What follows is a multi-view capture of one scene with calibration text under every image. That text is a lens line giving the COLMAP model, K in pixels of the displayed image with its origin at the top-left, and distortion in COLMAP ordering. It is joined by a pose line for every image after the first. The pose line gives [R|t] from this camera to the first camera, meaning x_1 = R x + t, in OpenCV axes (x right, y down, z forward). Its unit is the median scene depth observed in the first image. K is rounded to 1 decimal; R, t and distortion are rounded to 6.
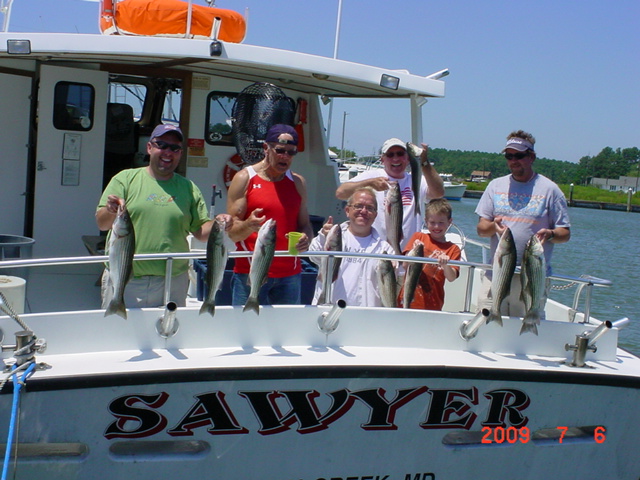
lens RADIAL K [[1081.1, 0, 320.0], [0, 1081.1, 240.0], [0, 0, 1]] dist [-0.042089, 0.728321]
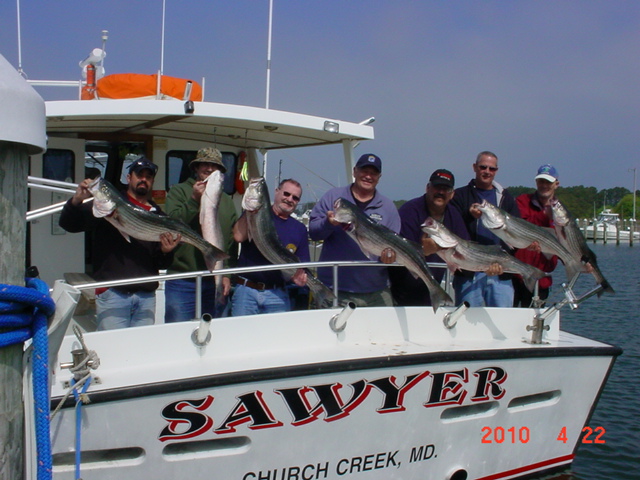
lens RADIAL K [[831.1, 0, 320.0], [0, 831.1, 240.0], [0, 0, 1]] dist [-0.165196, 0.017269]
pose [[0.989112, -0.068206, 0.130407, -0.121145], [0.073825, 0.996518, -0.038743, 0.021559], [-0.127310, 0.047948, 0.990703, 0.132317]]
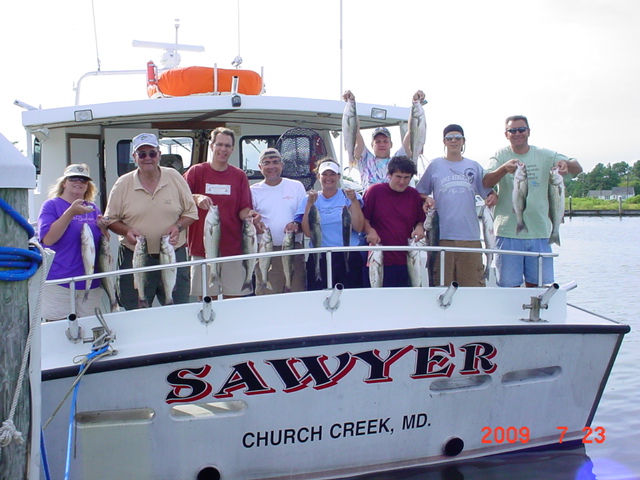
lens RADIAL K [[938.3, 0, 320.0], [0, 938.3, 240.0], [0, 0, 1]] dist [-0.075863, -0.024925]
pose [[0.994607, -0.092331, -0.047247, 0.054087], [0.091250, 0.995526, -0.024542, 0.028532], [0.049301, 0.020099, 0.998582, -0.115172]]
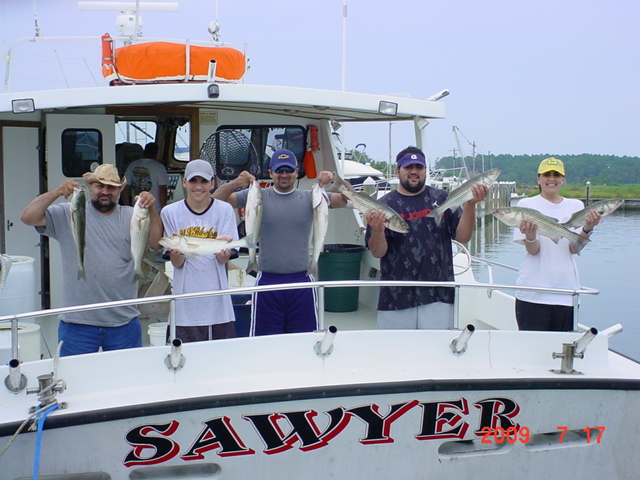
lens RADIAL K [[1238.2, 0, 320.0], [0, 1238.2, 240.0], [0, 0, 1]] dist [0.101242, 0.301286]
pose [[0.996008, -0.075946, -0.046915, 0.071883], [0.074997, 0.996948, -0.021661, -0.004531], [0.048417, 0.018056, 0.998664, -0.246996]]
